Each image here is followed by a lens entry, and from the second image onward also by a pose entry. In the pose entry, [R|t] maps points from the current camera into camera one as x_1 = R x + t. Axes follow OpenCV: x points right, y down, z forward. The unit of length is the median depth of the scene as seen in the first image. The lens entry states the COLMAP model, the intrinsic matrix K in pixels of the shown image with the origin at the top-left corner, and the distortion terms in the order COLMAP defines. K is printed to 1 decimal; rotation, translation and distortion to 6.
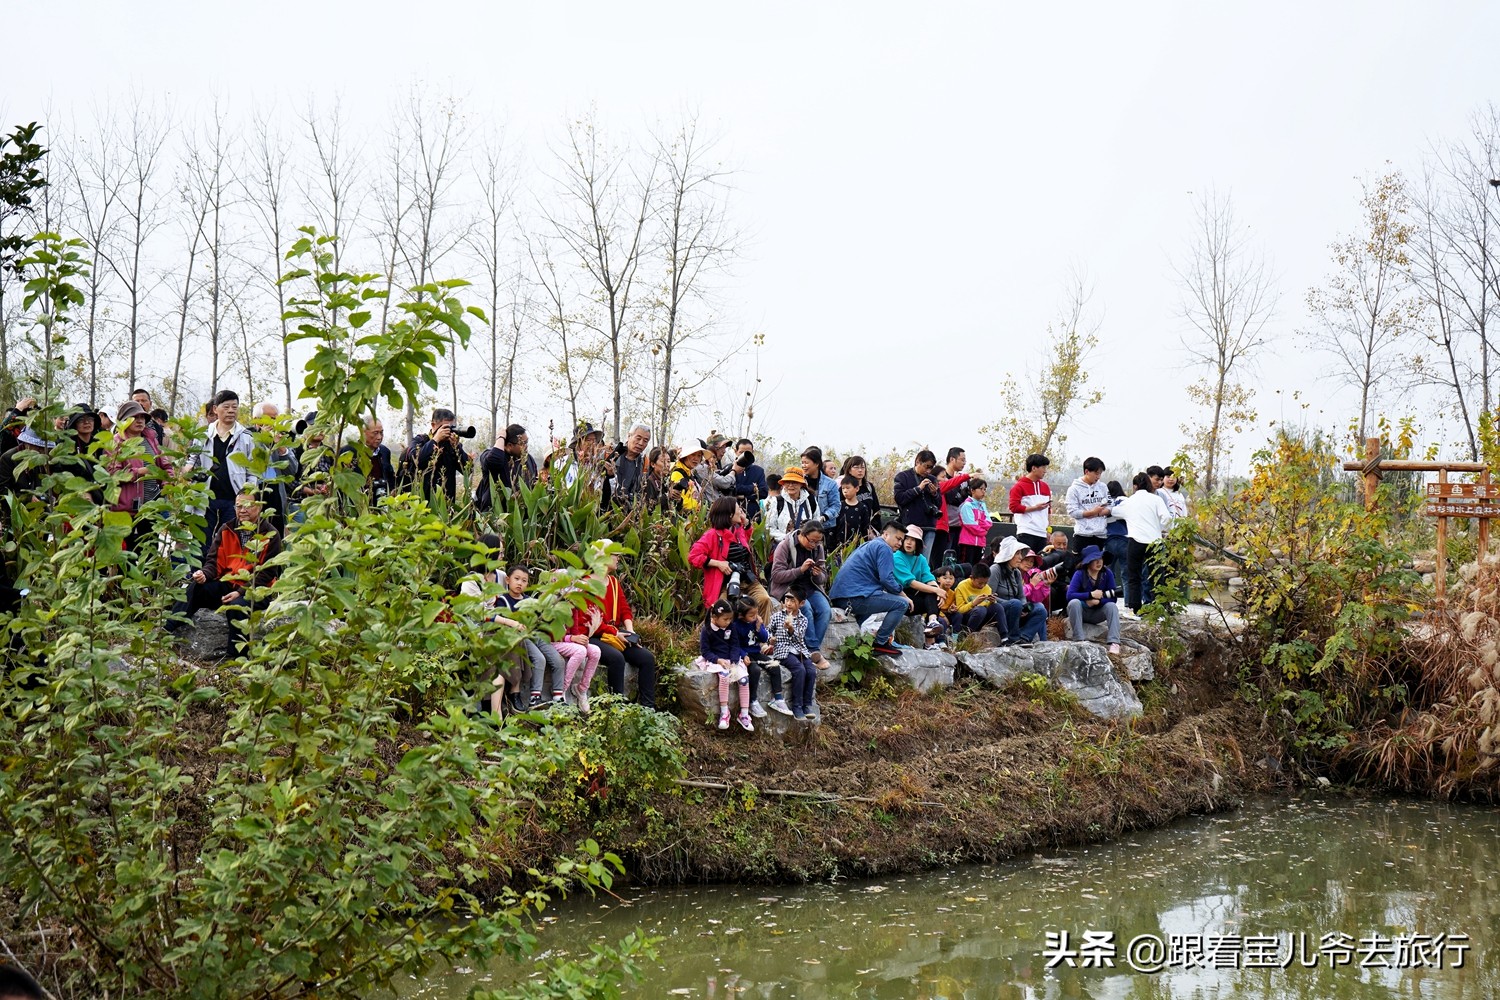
lens RADIAL K [[2347.9, 0, 750.0], [0, 2347.9, 500.0], [0, 0, 1]] dist [-0.000429, 0.021571]
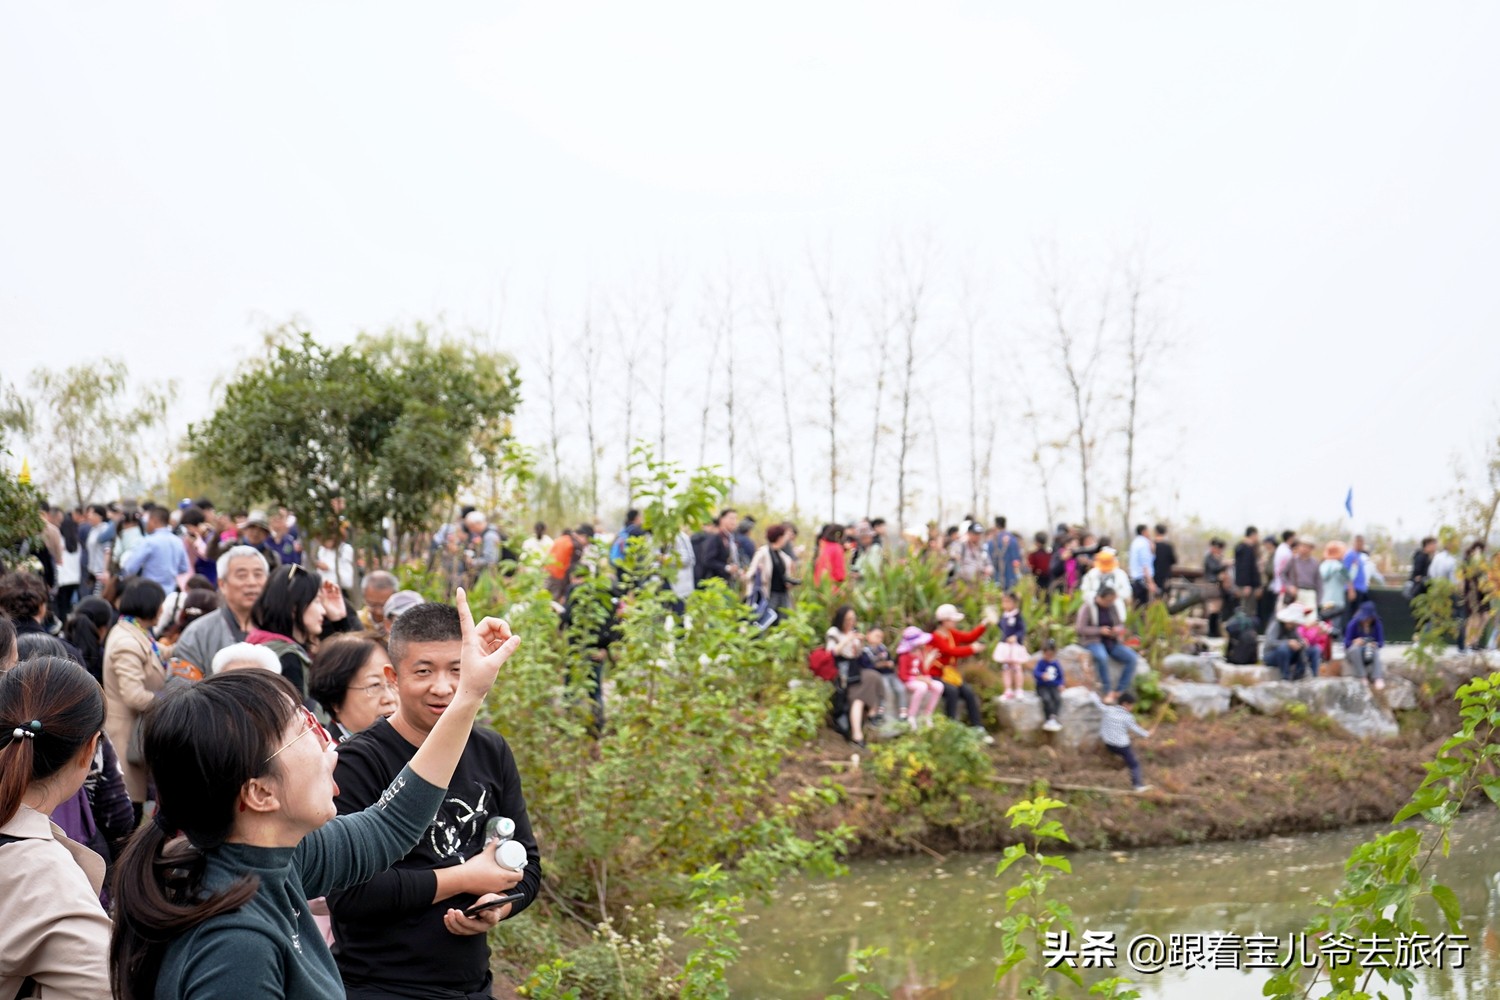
lens RADIAL K [[2347.9, 0, 750.0], [0, 2347.9, 500.0], [0, 0, 1]] dist [-0.000429, 0.021571]
pose [[0.972028, -0.035827, -0.232118, 0.135864], [0.028136, 0.998943, -0.036362, 0.001558], [0.233175, 0.028814, 0.972008, -0.330559]]
